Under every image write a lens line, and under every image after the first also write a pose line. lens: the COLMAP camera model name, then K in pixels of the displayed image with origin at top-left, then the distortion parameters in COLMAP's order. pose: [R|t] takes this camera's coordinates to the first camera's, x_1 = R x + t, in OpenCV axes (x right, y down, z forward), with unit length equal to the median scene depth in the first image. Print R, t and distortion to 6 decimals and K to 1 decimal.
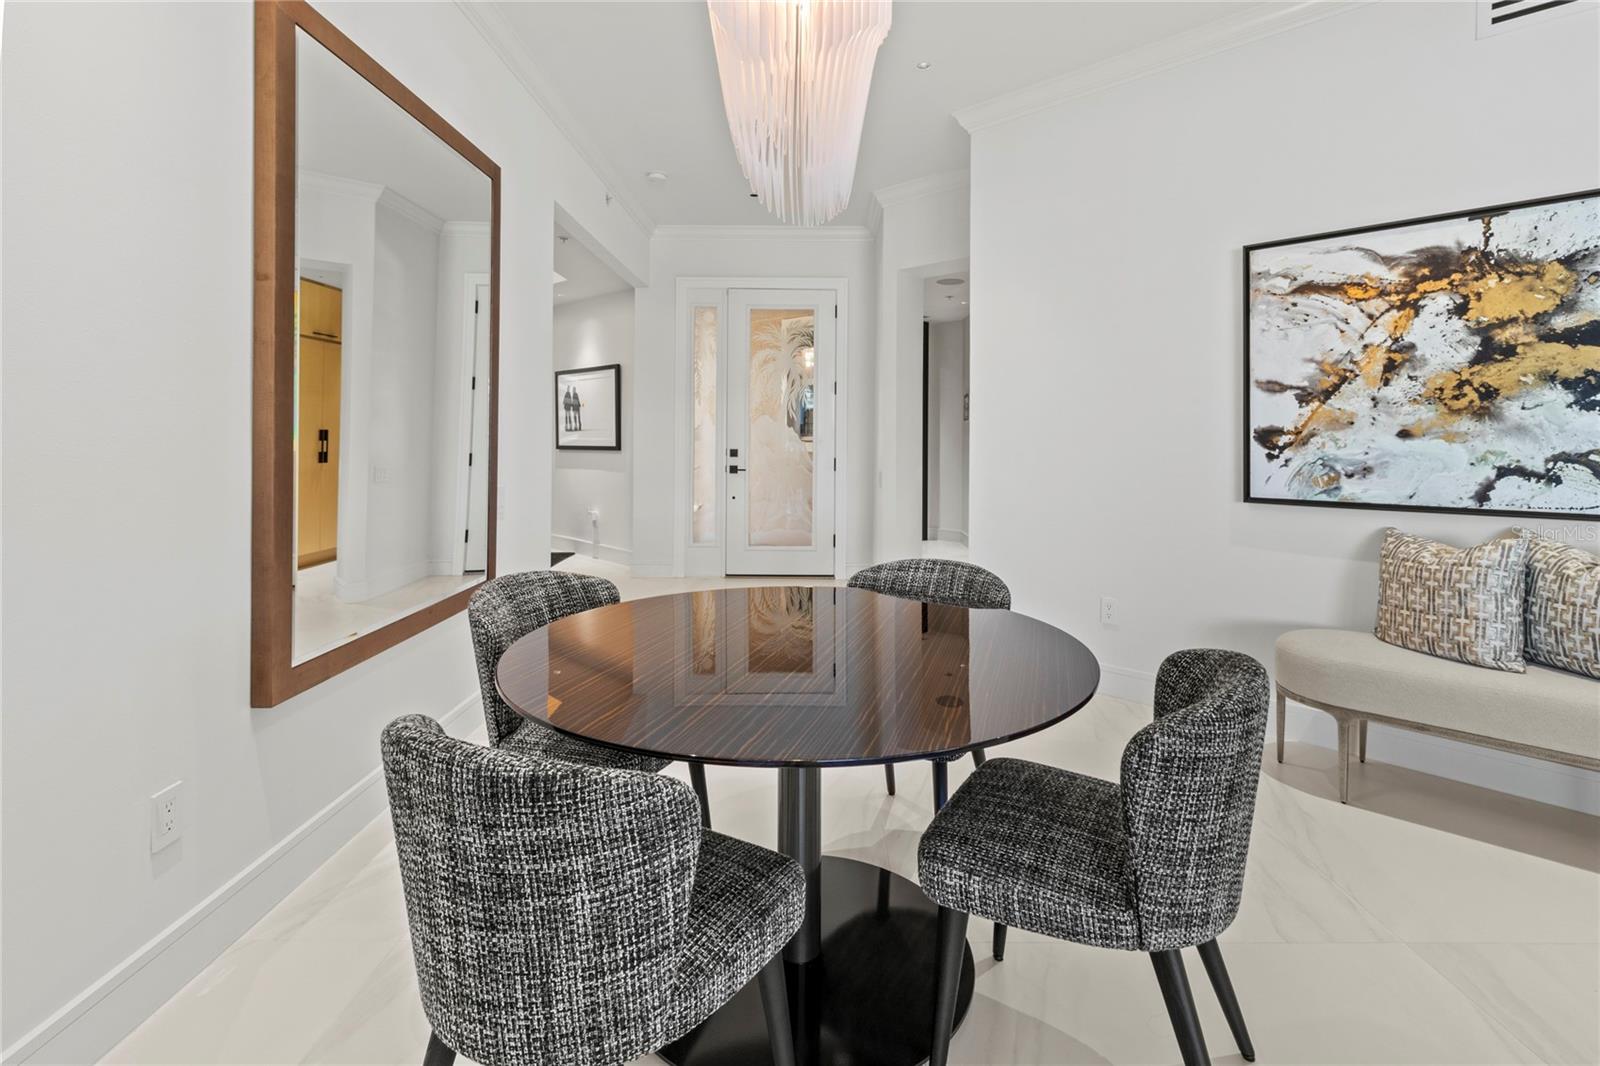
lens RADIAL K [[758.5, 0, 819.4], [0, 758.5, 439.9], [0, 0, 1]] dist [0.004654, 0.000621]
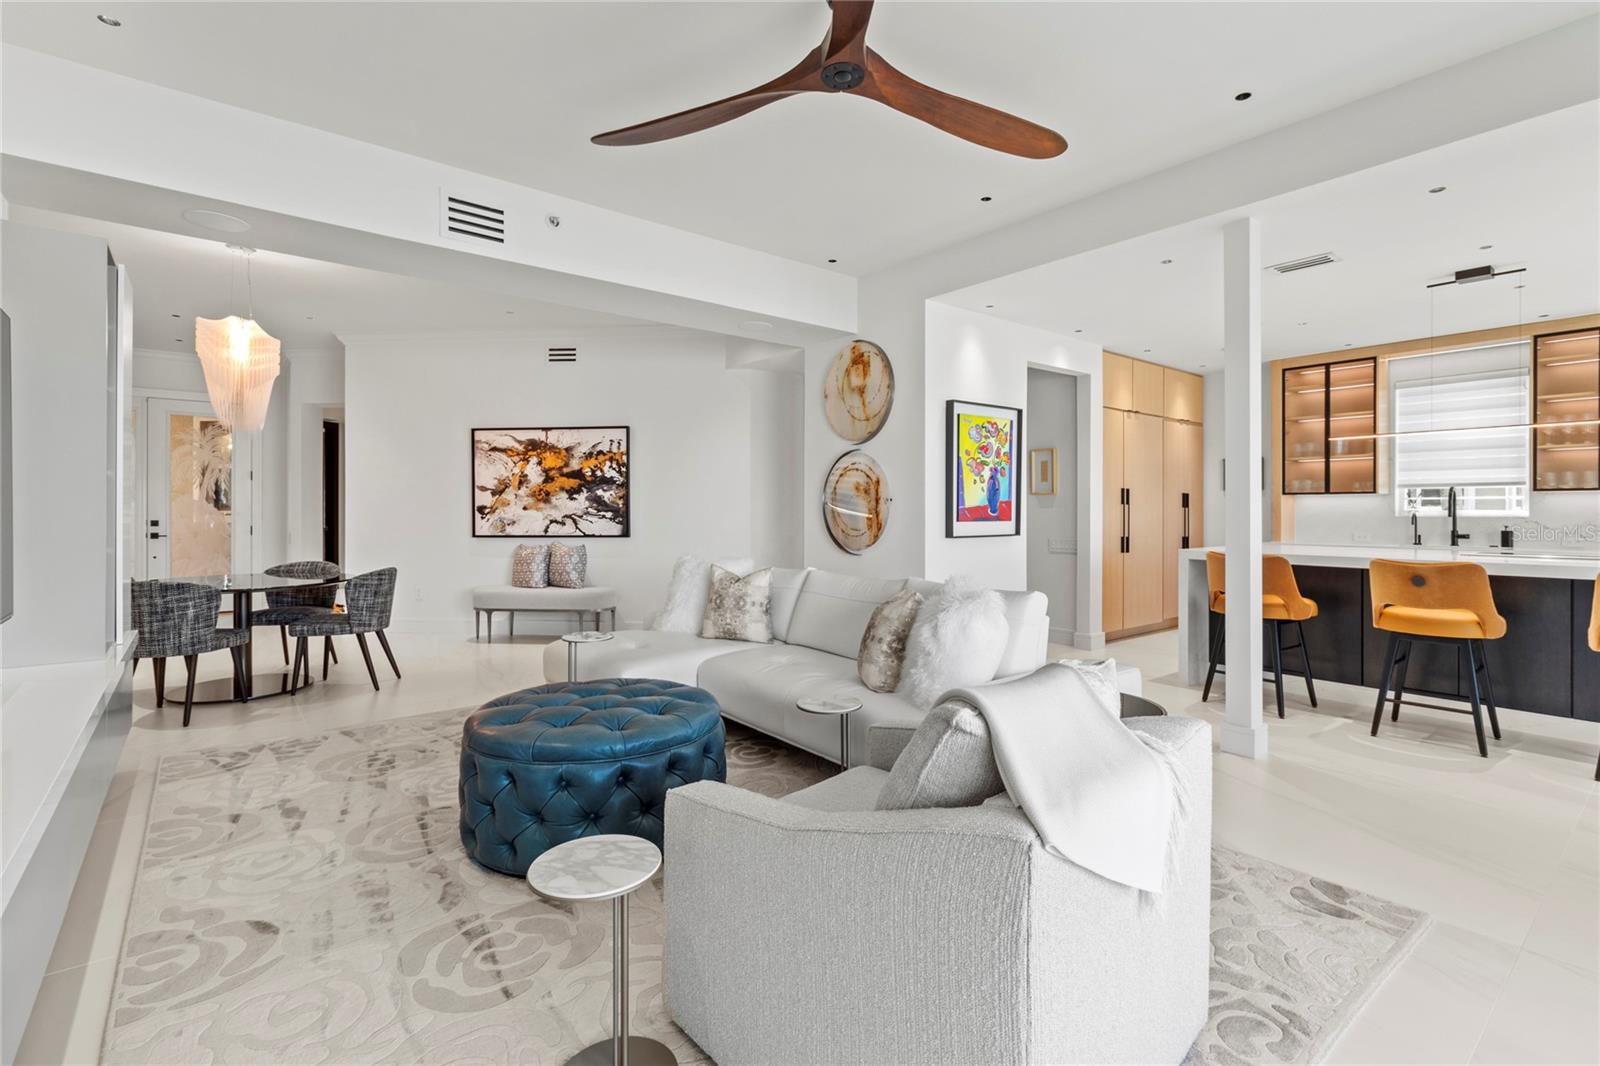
lens RADIAL K [[742.3, 0, 811.2], [0, 742.3, 512.5], [0, 0, 1]] dist [0.000410, 0.000009]
pose [[0.781766, -0.005339, 0.623550, -0.061088], [0.006141, 0.999981, 0.000863, 0.010746], [-0.623542, 0.003155, 0.781783, -1.646676]]
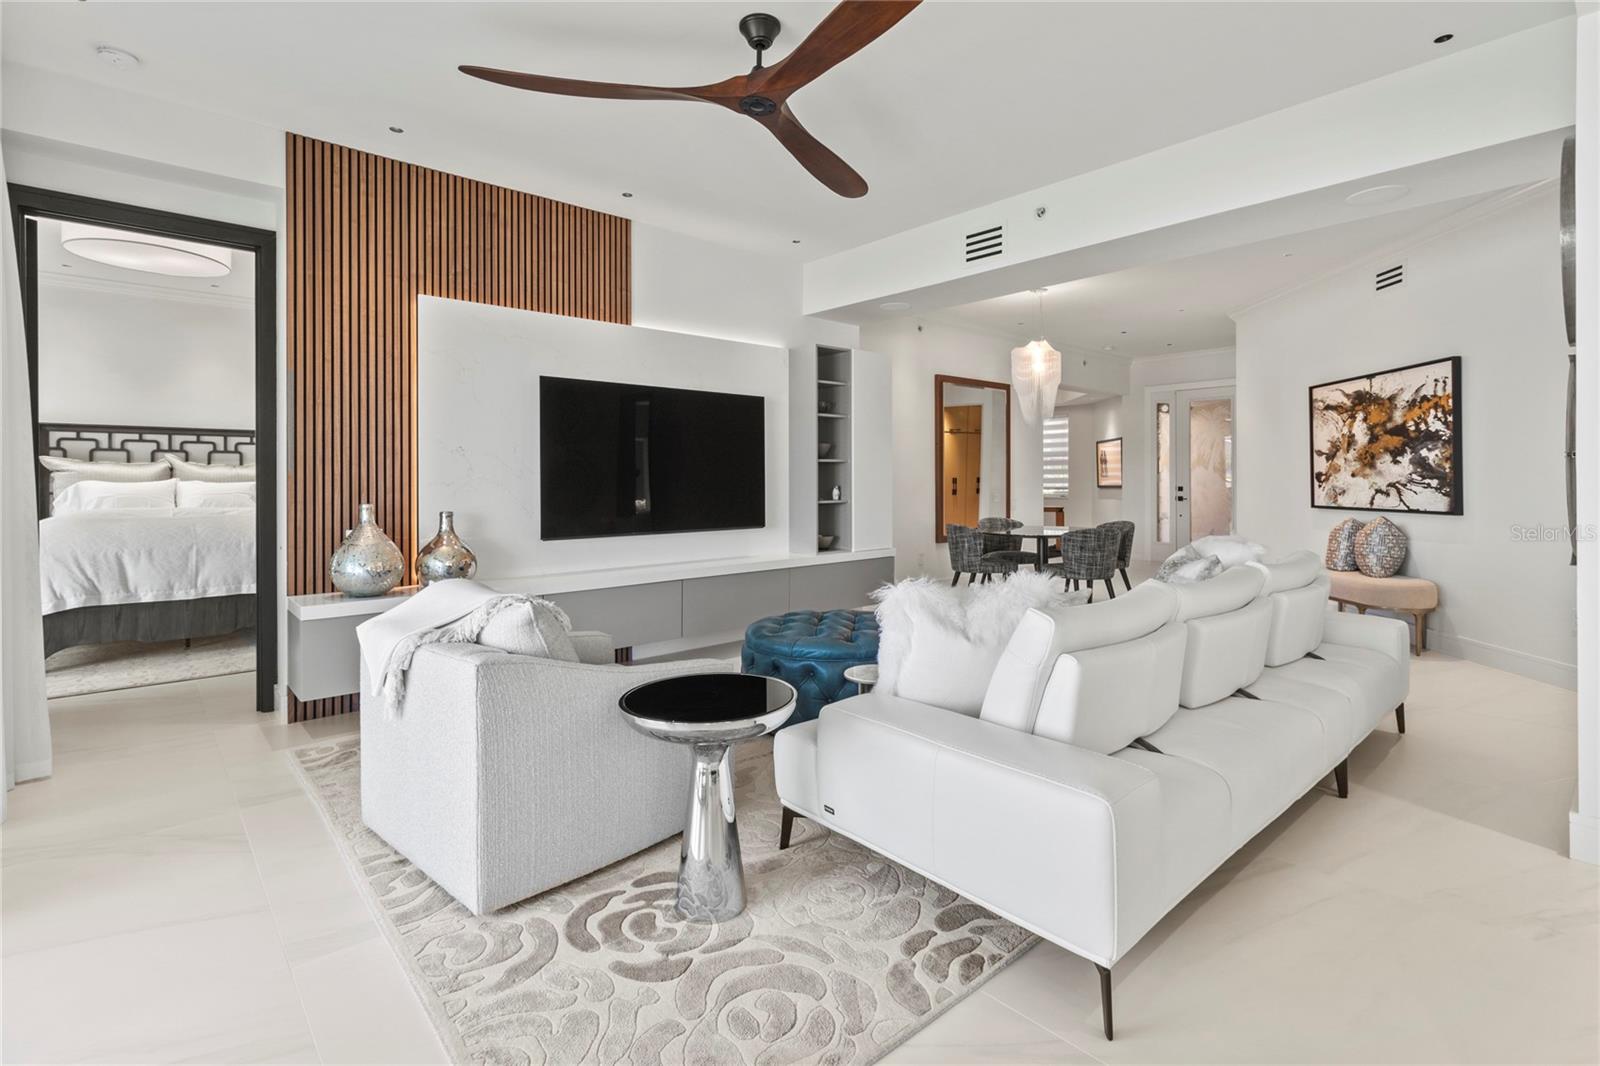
lens RADIAL K [[748.2, 0, 817.3], [0, 748.2, 476.5], [0, 0, 1]] dist [0.002177, 0.000170]
pose [[0.664850, -0.011527, -0.746888, 1.366207], [0.003712, 0.999920, -0.012128, 0.017354], [0.746968, 0.005291, 0.664839, -1.604498]]
